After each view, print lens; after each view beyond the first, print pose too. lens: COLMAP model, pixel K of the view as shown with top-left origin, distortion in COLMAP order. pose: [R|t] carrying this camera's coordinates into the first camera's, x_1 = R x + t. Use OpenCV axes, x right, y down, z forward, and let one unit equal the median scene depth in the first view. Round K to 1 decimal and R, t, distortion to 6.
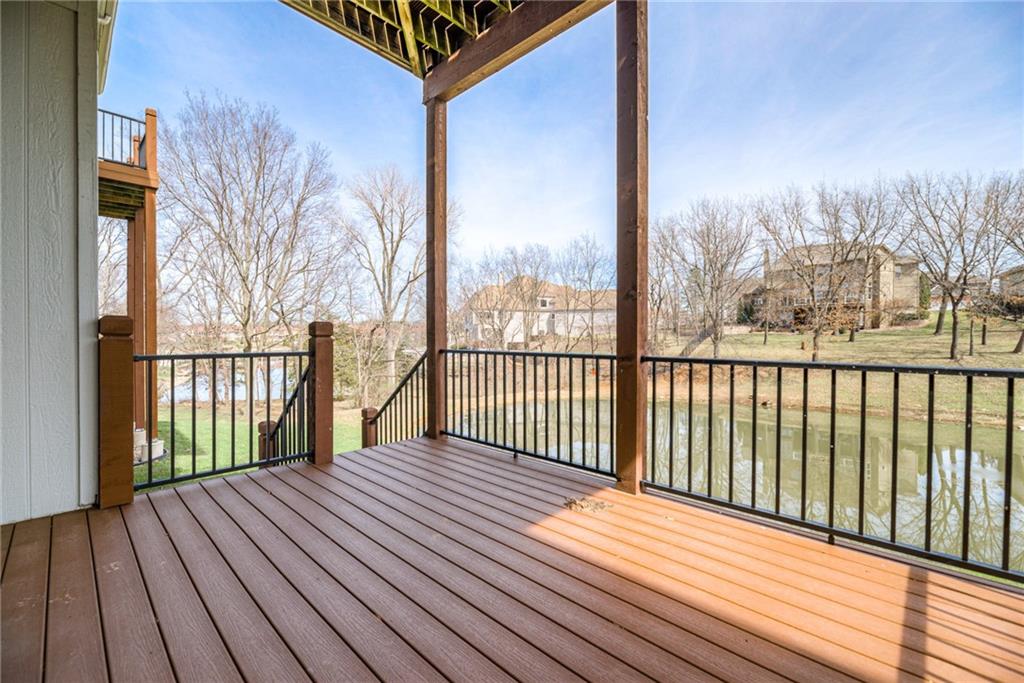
lens RADIAL K [[421.4, 0, 512.0], [0, 421.4, 341.5], [0, 0, 1]] dist [-0.000346, -0.000030]
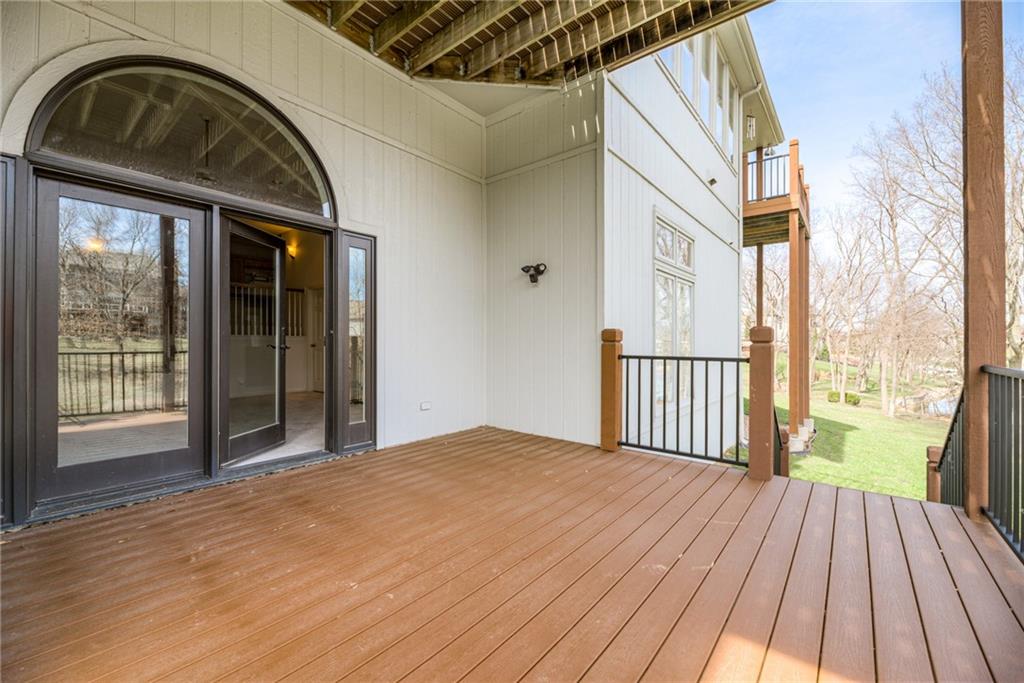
lens RADIAL K [[414.7, 0, 512.0], [0, 414.7, 341.5], [0, 0, 1]] dist [-0.000169, -0.000015]
pose [[0.065532, -0.003756, -0.997843, 0.487595], [-0.011346, 0.999925, -0.004509, -0.002481], [0.997786, 0.011617, 0.065485, 0.461077]]
